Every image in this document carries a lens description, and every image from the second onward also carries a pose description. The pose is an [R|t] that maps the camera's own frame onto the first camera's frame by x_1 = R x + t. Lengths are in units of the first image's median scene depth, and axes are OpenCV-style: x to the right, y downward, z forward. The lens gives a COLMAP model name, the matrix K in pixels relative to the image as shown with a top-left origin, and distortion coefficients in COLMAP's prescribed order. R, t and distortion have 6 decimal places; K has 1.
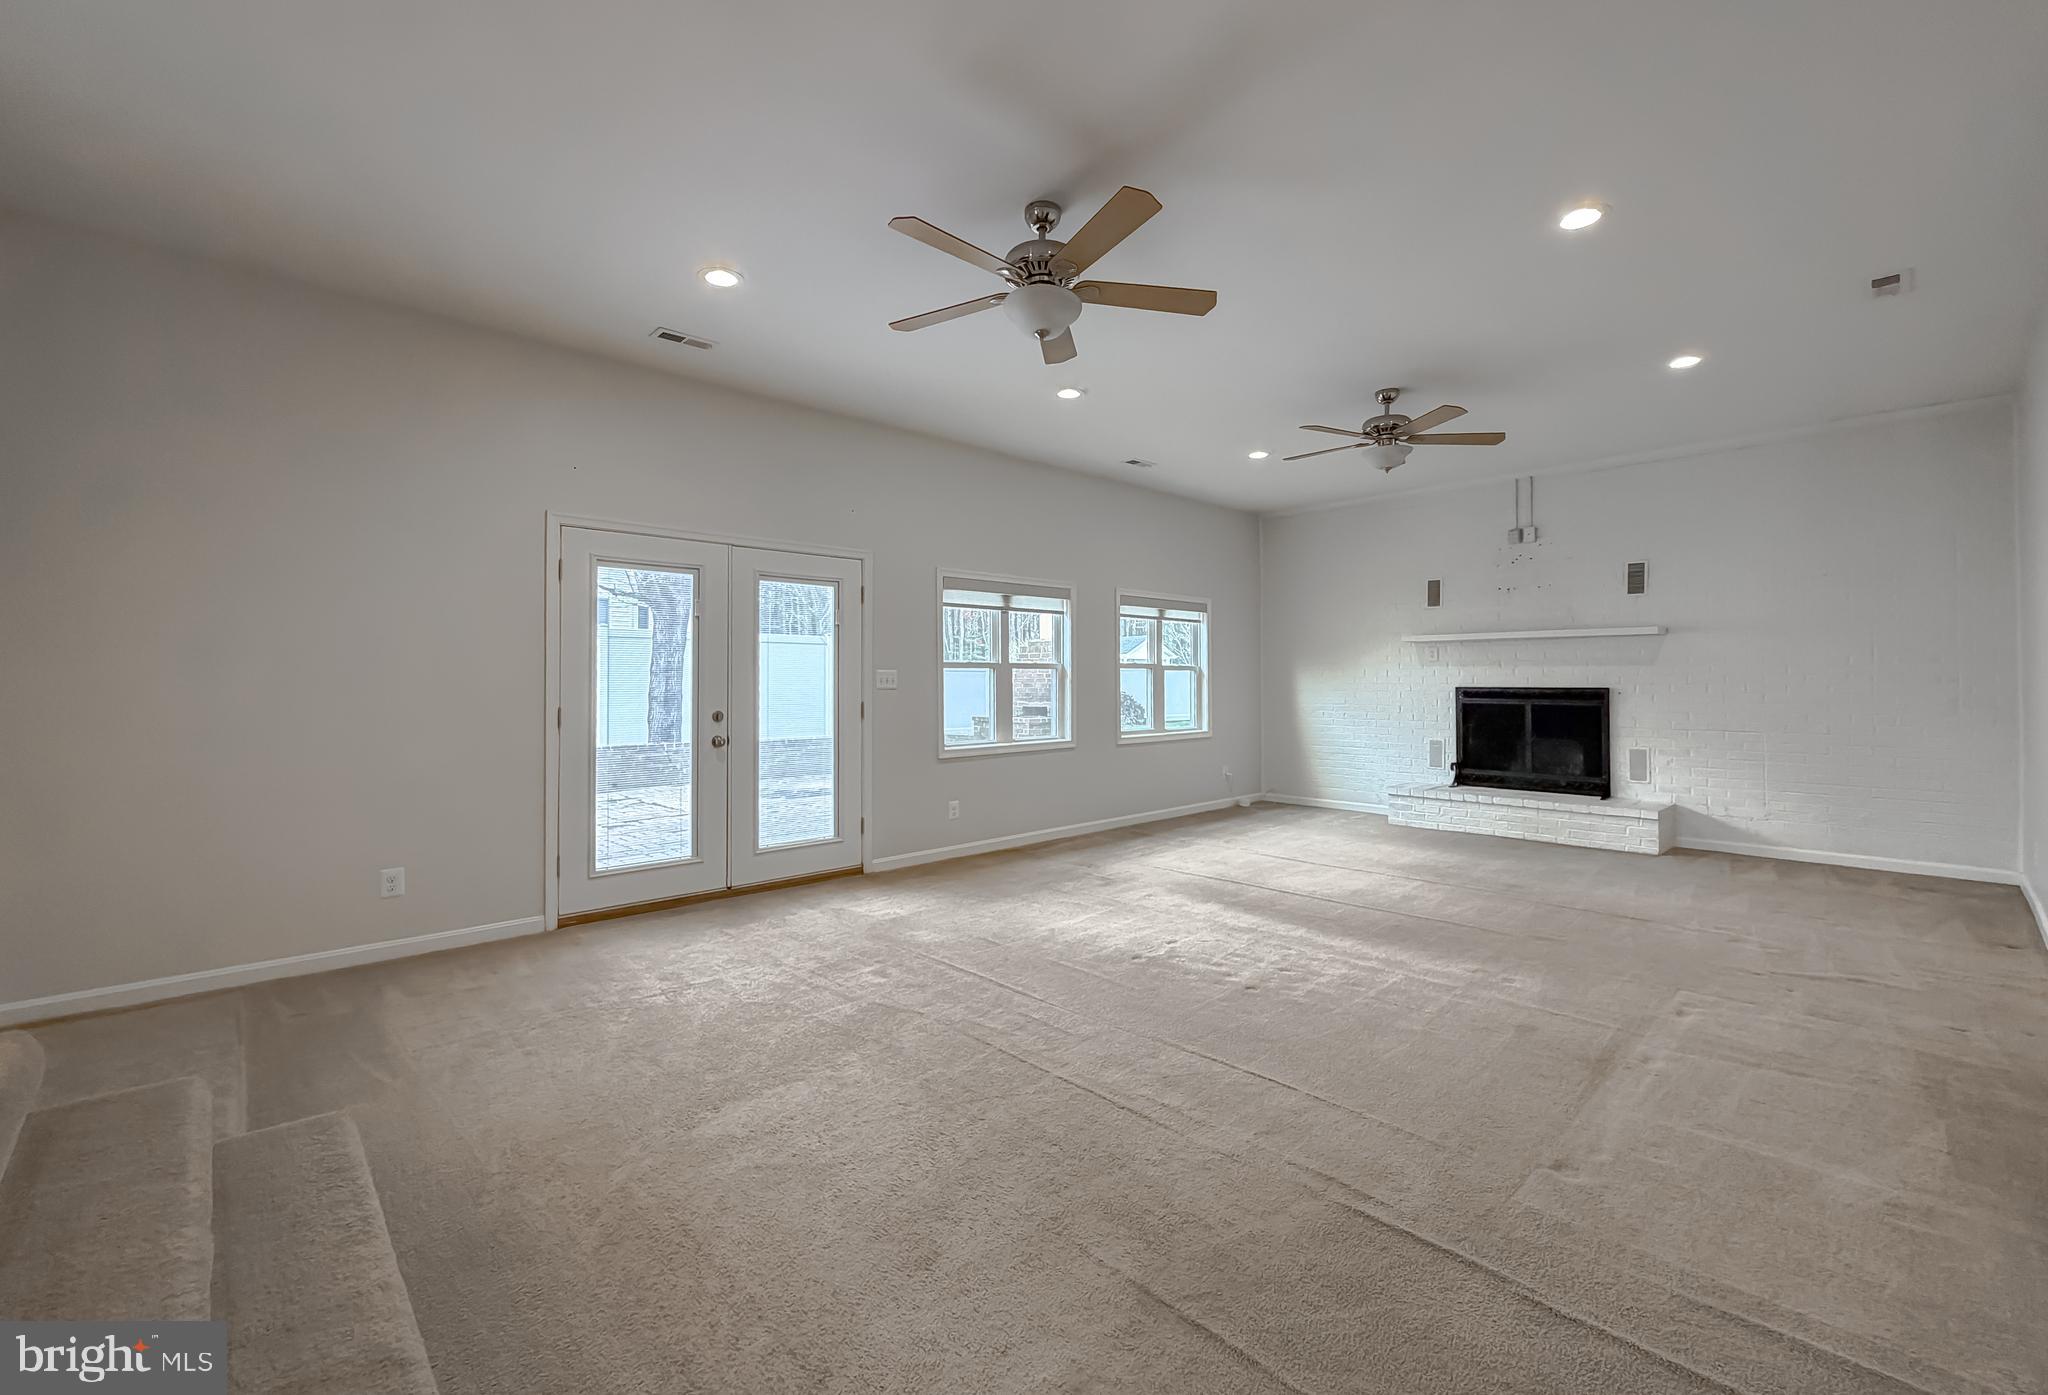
lens RADIAL K [[859.8, 0, 1020.8], [0, 859.8, 668.2], [0, 0, 1]] dist [0.000297, 0.000056]
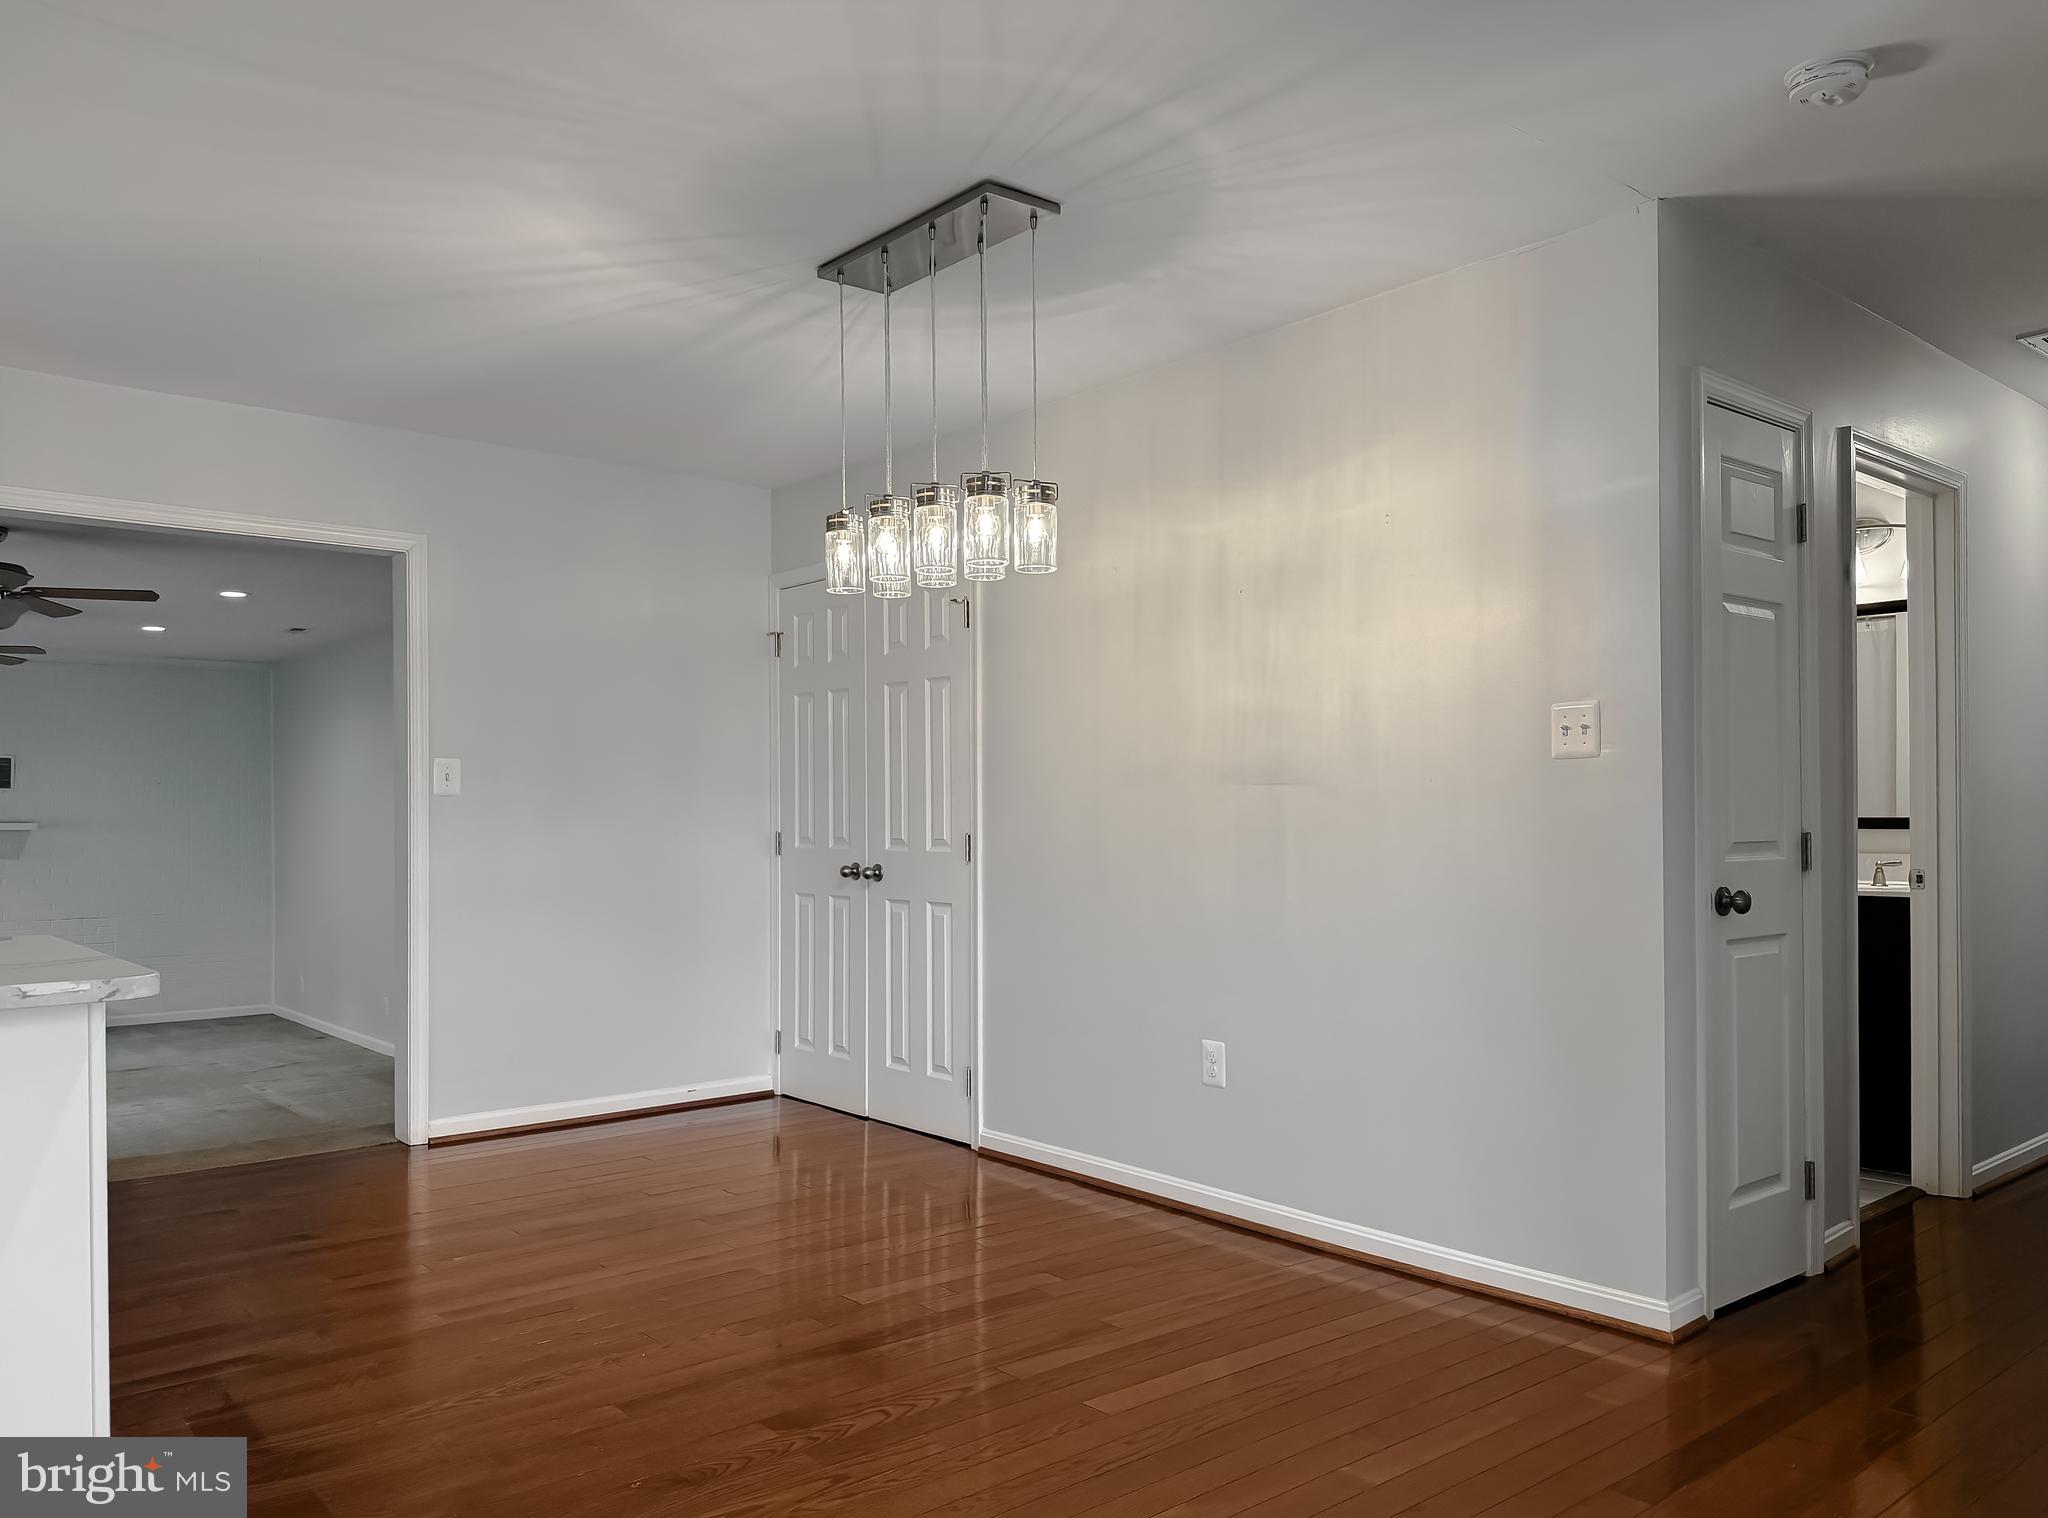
lens RADIAL K [[1486.2, 0, 1037.6], [0, 1486.2, 816.4], [0, 0, 1]] dist [0.082644, -0.151883]
pose [[0.047161, 0.000822, 0.998887, -1.154781], [-0.005466, 0.999985, -0.000565, -0.069754], [-0.998872, -0.005433, 0.047164, -0.343811]]
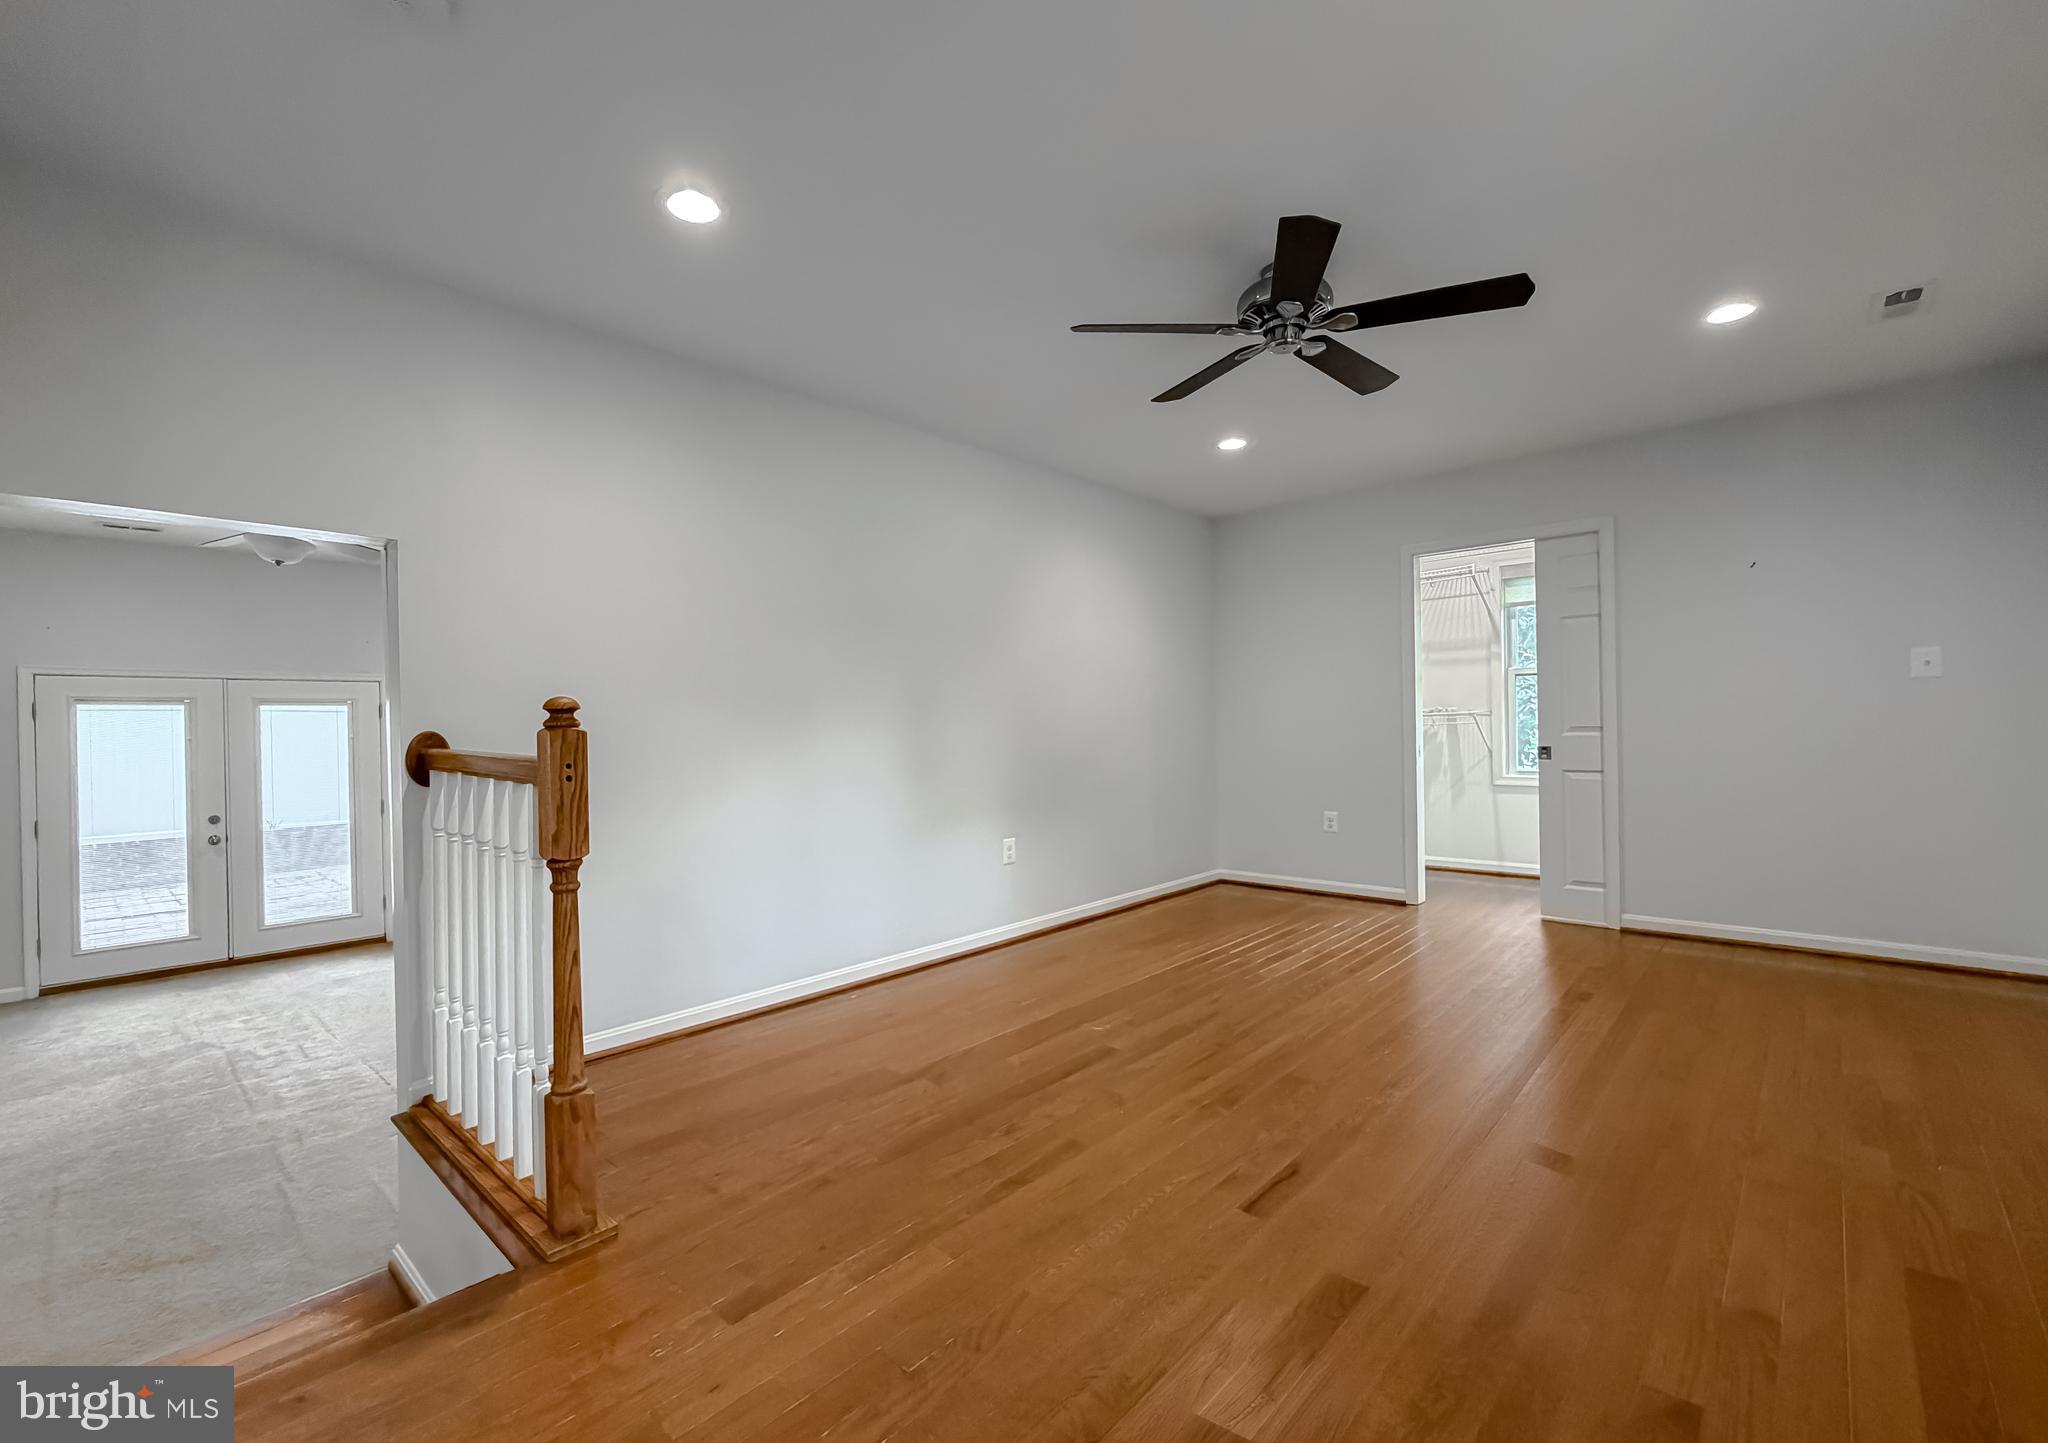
lens RADIAL K [[881.4, 0, 1024.0], [0, 881.4, 721.5], [0, 0, 1]] dist [0.000916, 0.000366]
pose [[0.997937, -0.017126, 0.061874, 0.638518], [0.016593, 0.999821, 0.009120, -0.067114], [-0.062019, -0.008074, 0.998042, -0.288355]]
